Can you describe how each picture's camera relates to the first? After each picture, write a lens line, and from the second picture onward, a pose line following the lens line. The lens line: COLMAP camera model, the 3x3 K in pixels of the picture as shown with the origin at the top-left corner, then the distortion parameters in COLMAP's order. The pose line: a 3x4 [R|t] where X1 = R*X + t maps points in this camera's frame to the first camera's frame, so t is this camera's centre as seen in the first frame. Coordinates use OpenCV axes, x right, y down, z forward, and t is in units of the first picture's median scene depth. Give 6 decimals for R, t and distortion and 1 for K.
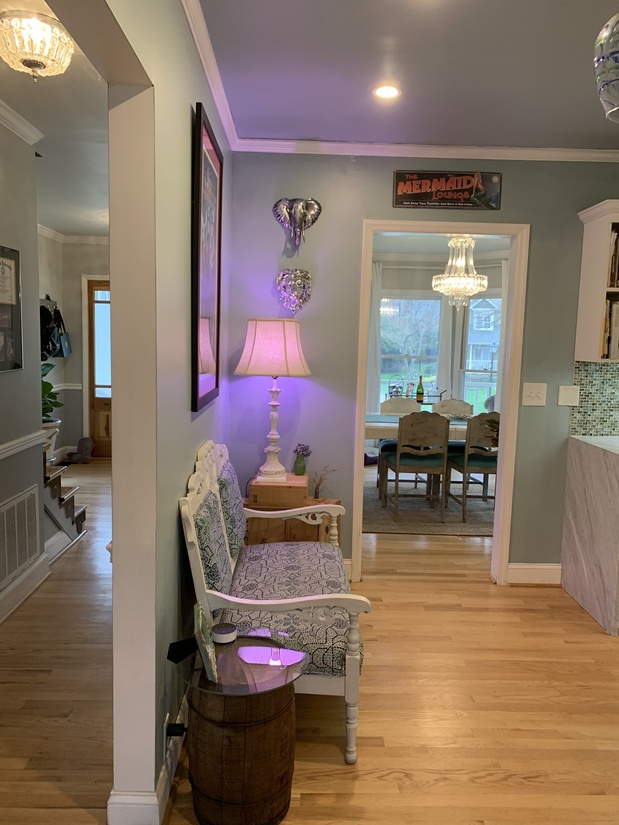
lens RADIAL K [[629.4, 0, 310.9], [0, 629.4, 418.3], [0, 0, 1]] dist [0.038383, -0.052758]
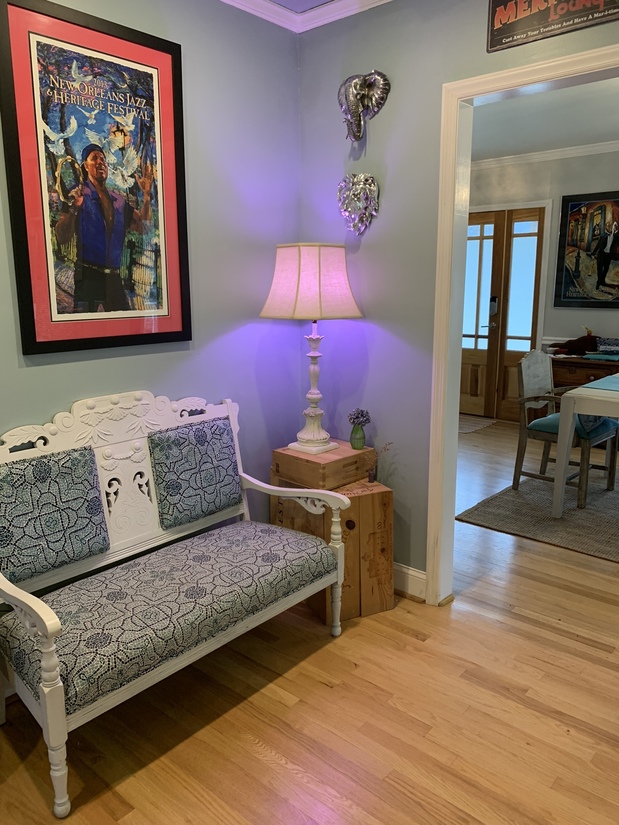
lens RADIAL K [[629.4, 0, 308.5], [0, 629.4, 413.1], [0, 0, 1]] dist [0.038383, -0.052758]
pose [[0.728110, 0.099394, -0.678216, 0.475879], [-0.053841, 0.994667, 0.087968, -0.019247], [0.683342, -0.027535, 0.729579, 0.408115]]
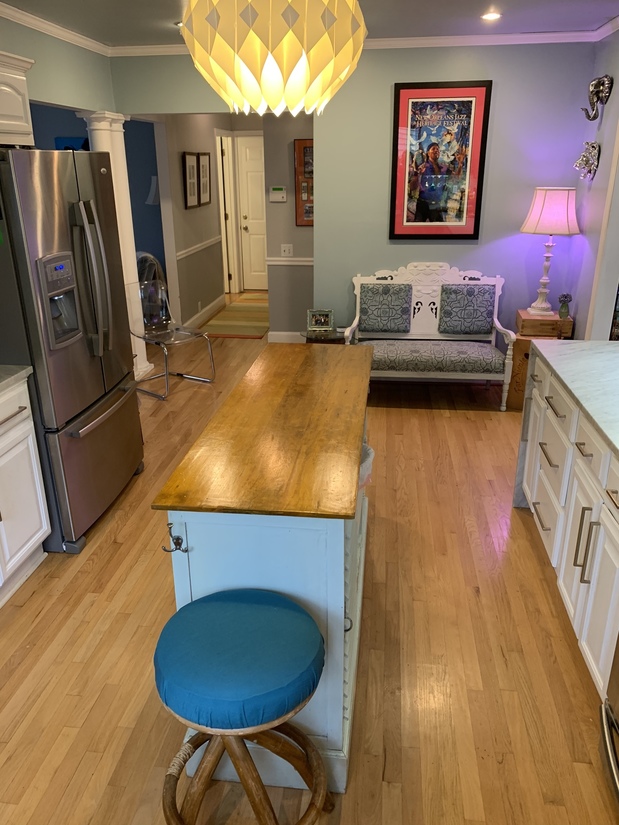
lens RADIAL K [[629.4, 0, 312.7], [0, 629.4, 405.7], [0, 0, 1]] dist [0.038383, -0.052758]
pose [[-0.139112, 0.312824, -0.939569, 1.328418], [-0.124561, 0.935731, 0.329988, -0.102450], [0.982412, 0.162939, -0.091206, 0.679358]]
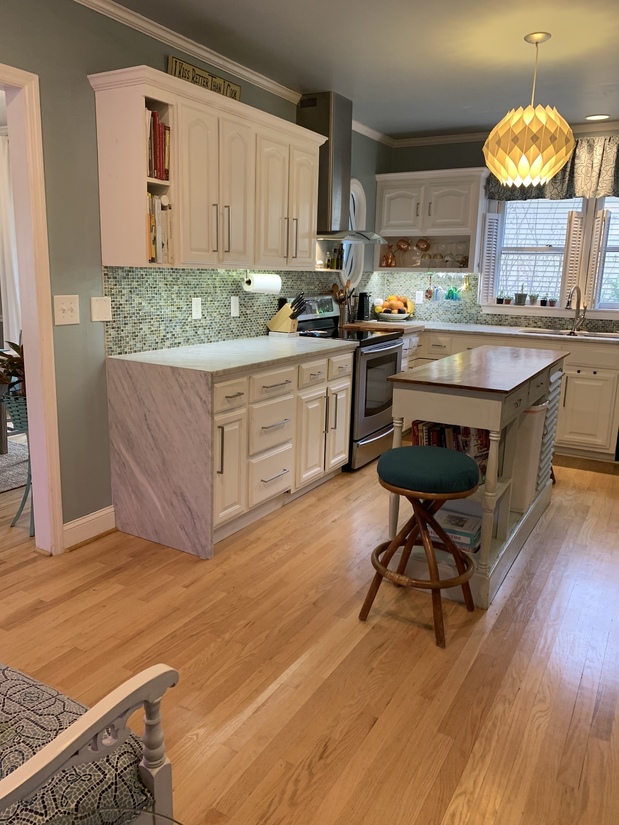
lens RADIAL K [[629.4, 0, 306.8], [0, 629.4, 407.7], [0, 0, 1]] dist [0.038383, -0.052758]
pose [[0.515029, -0.192446, 0.835290, -0.180932], [0.089336, 0.981215, 0.170984, -0.027590], [-0.852505, -0.013440, 0.522547, 0.349151]]
